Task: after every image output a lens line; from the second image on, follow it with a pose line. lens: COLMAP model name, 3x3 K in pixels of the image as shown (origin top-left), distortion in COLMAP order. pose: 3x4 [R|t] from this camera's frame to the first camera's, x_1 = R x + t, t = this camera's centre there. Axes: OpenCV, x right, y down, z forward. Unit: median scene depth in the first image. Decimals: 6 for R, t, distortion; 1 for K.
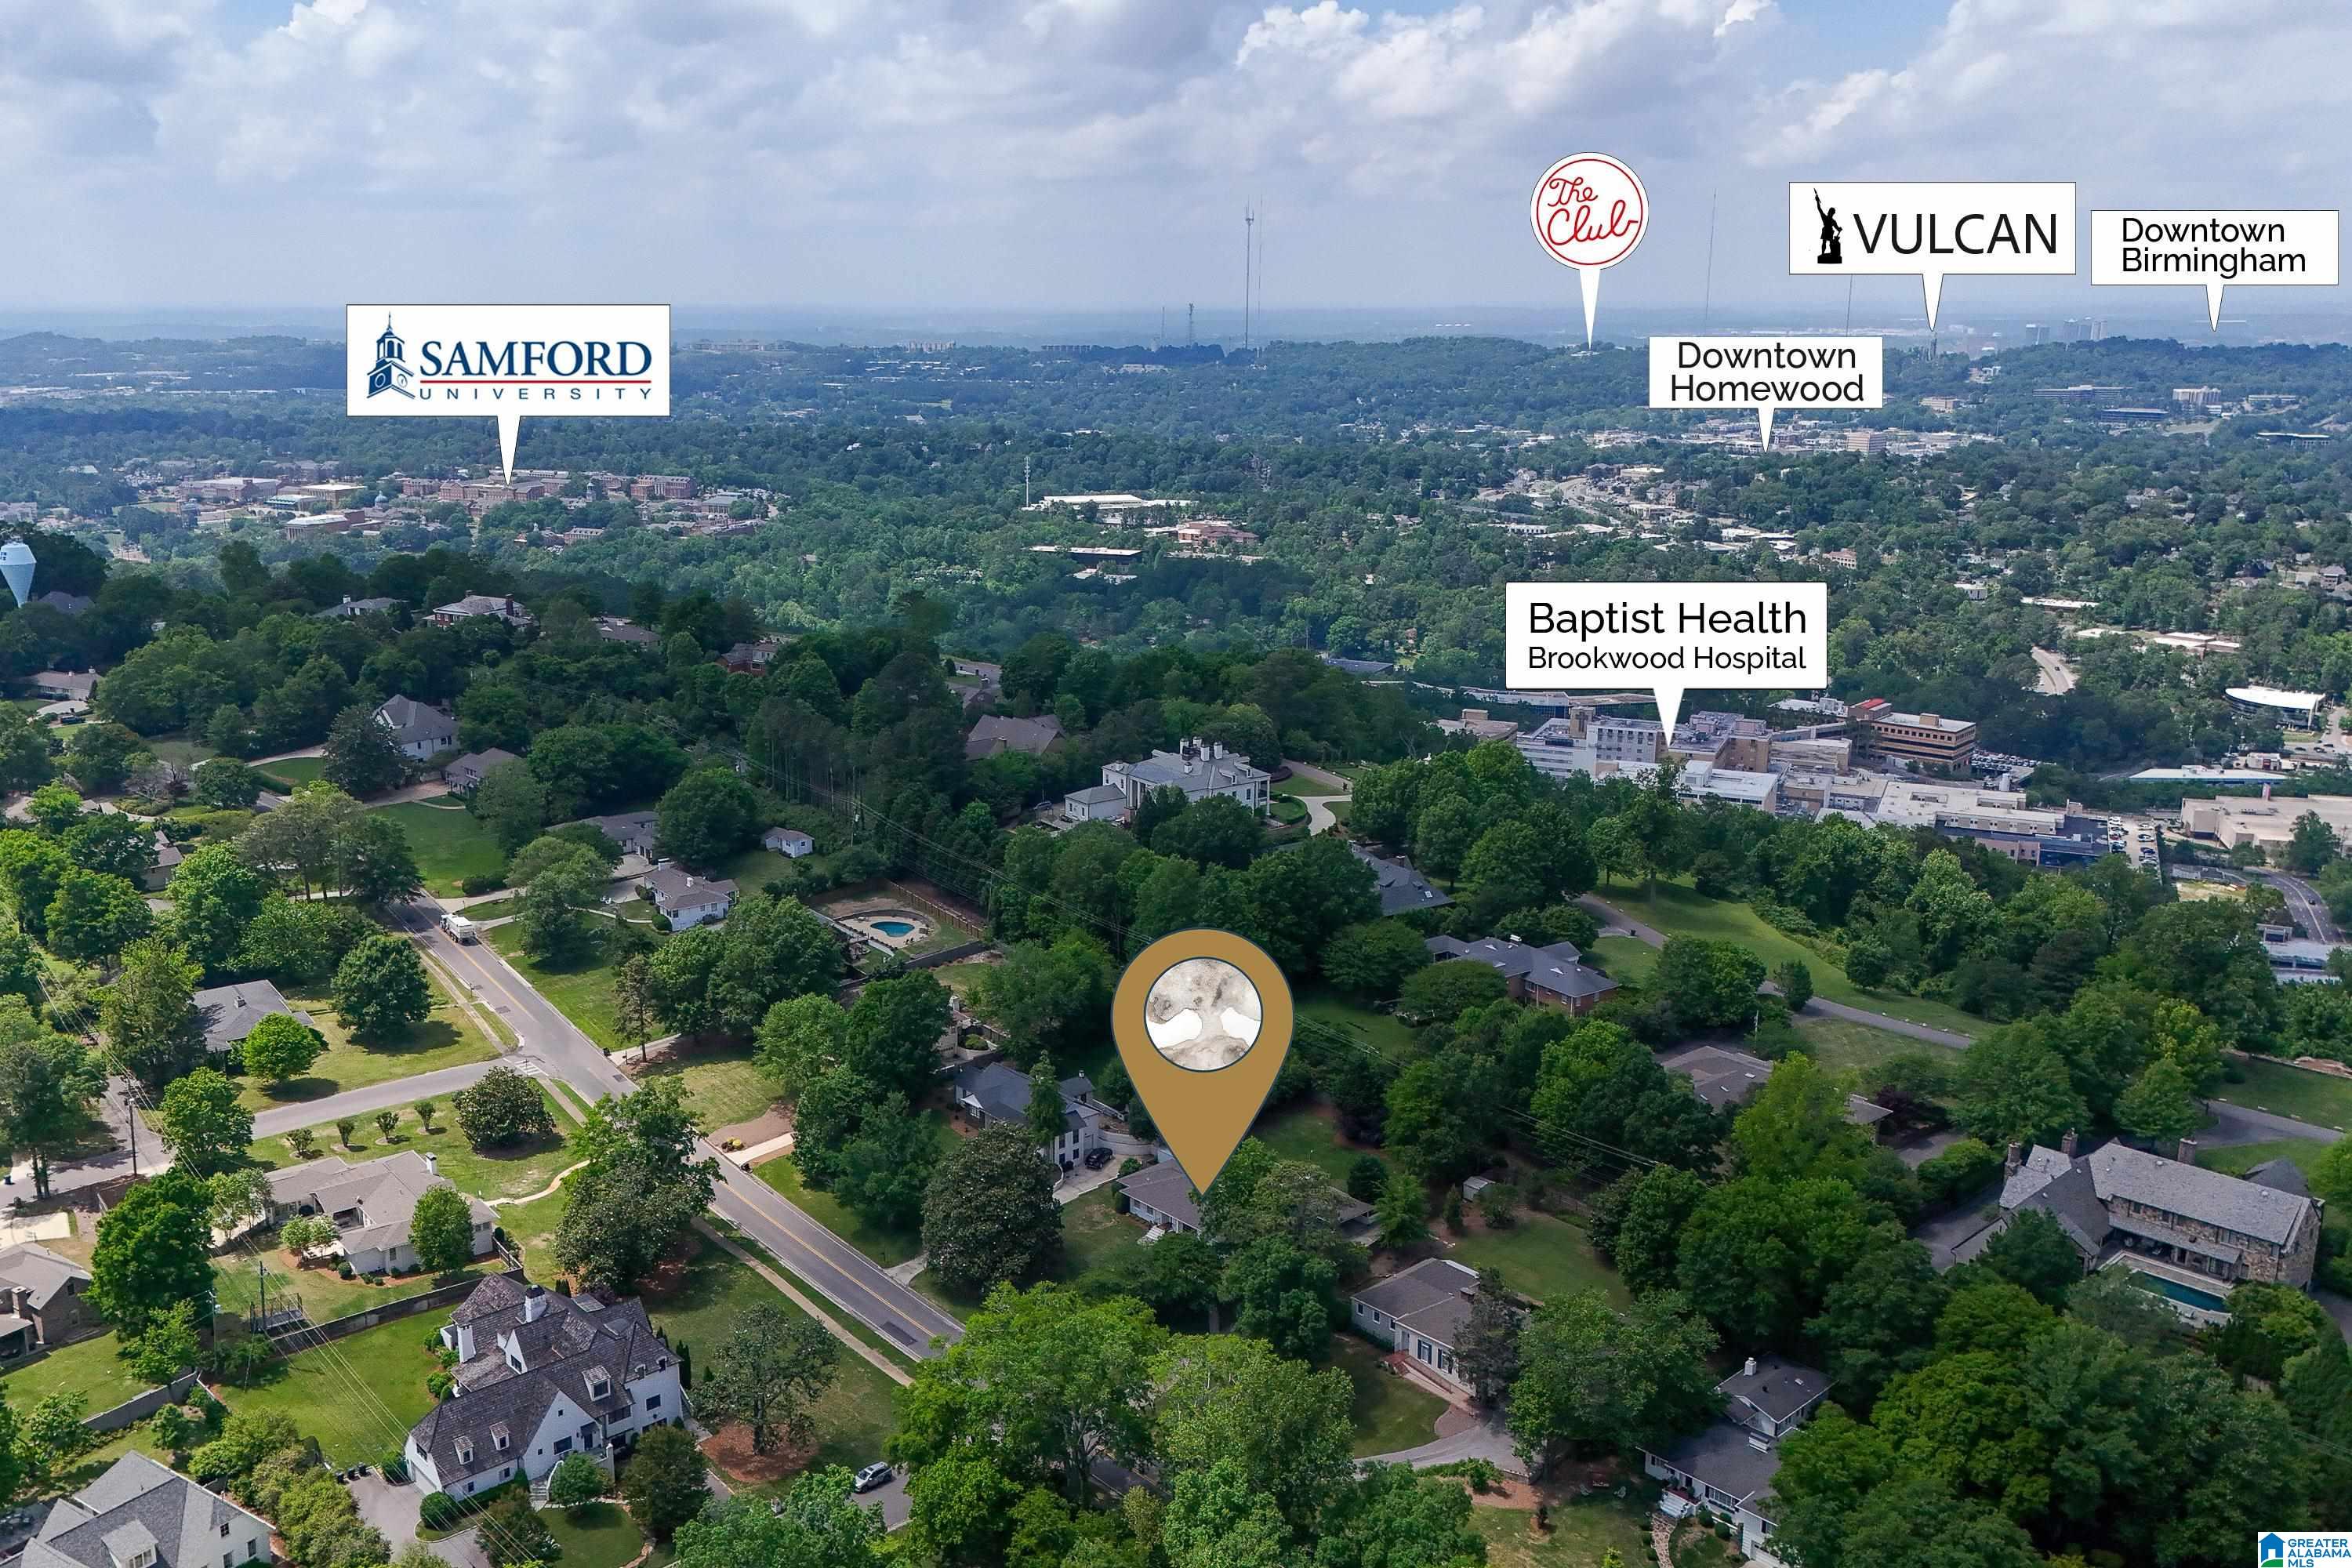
lens RADIAL K [[2088.8, 0, 1176.0], [0, 2088.8, 784.0], [0, 0, 1]] dist [0.099803, -0.119809]
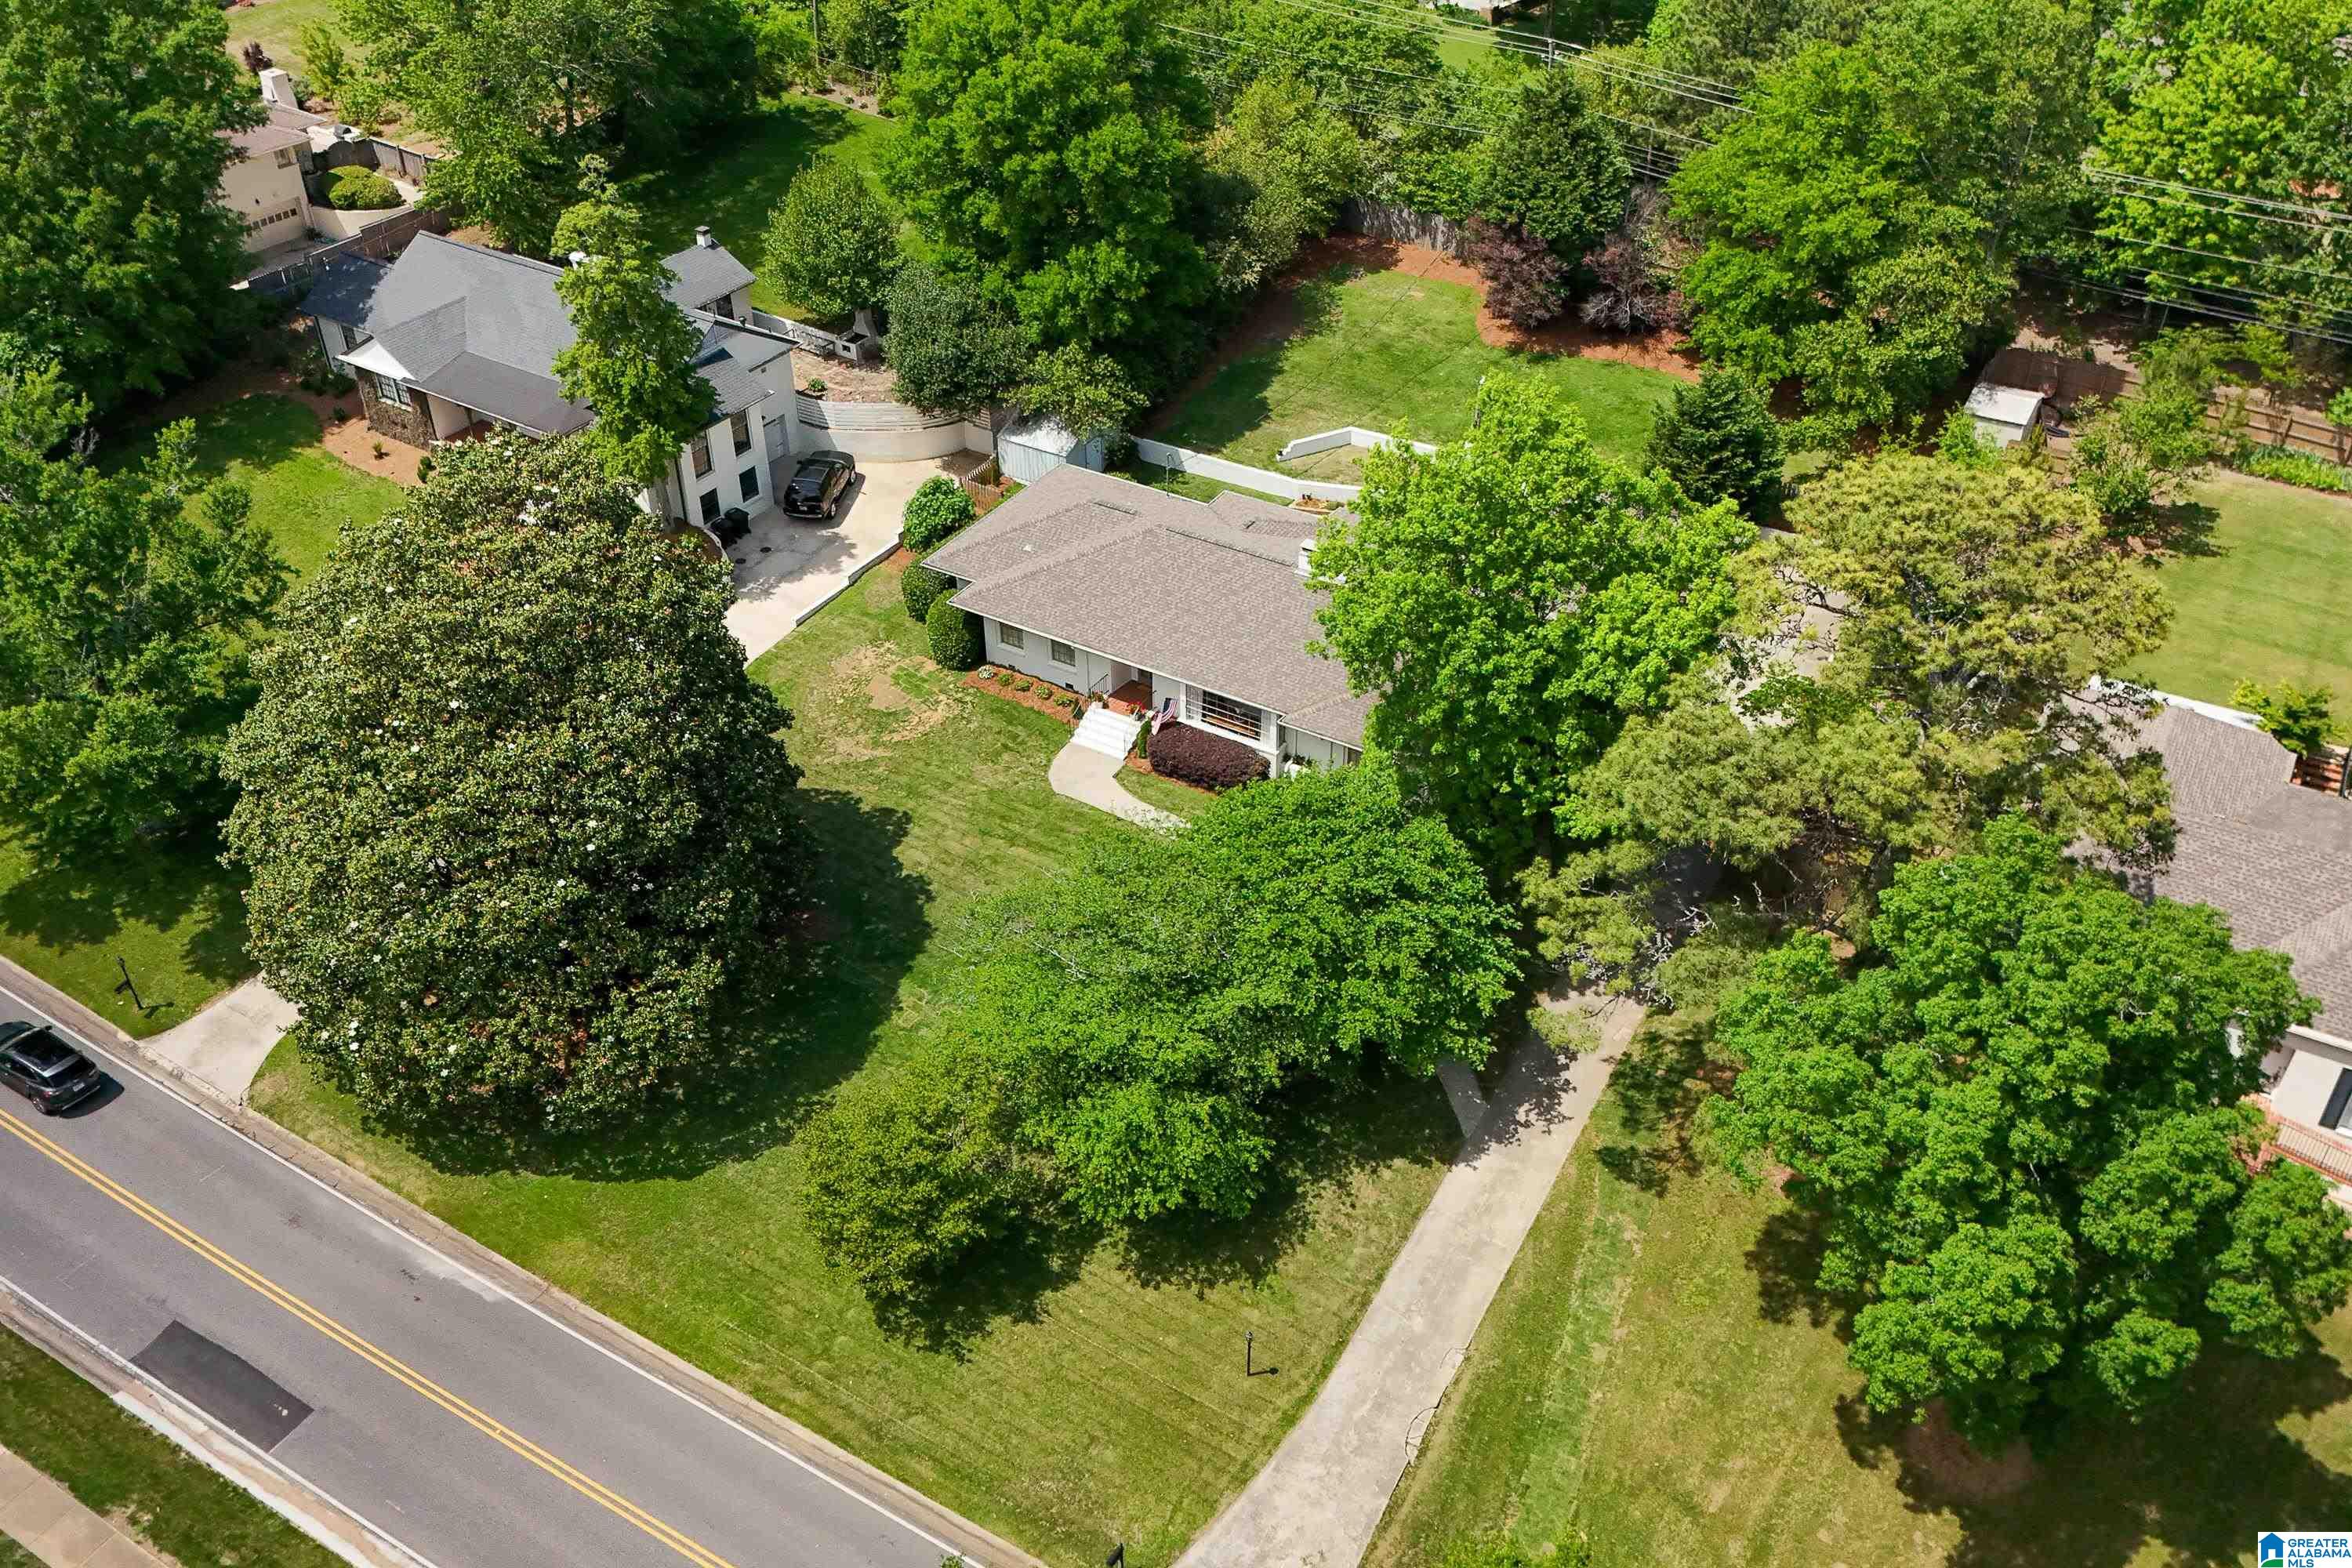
lens RADIAL K [[2088.8, 0, 1176.0], [0, 2088.8, 784.0], [0, 0, 1]] dist [0.099803, -0.119809]
pose [[0.966458, -0.170474, 0.192089, -0.054792], [0.086486, 0.920278, 0.381587, 0.101893], [-0.241826, -0.352175, 0.904153, 0.680868]]
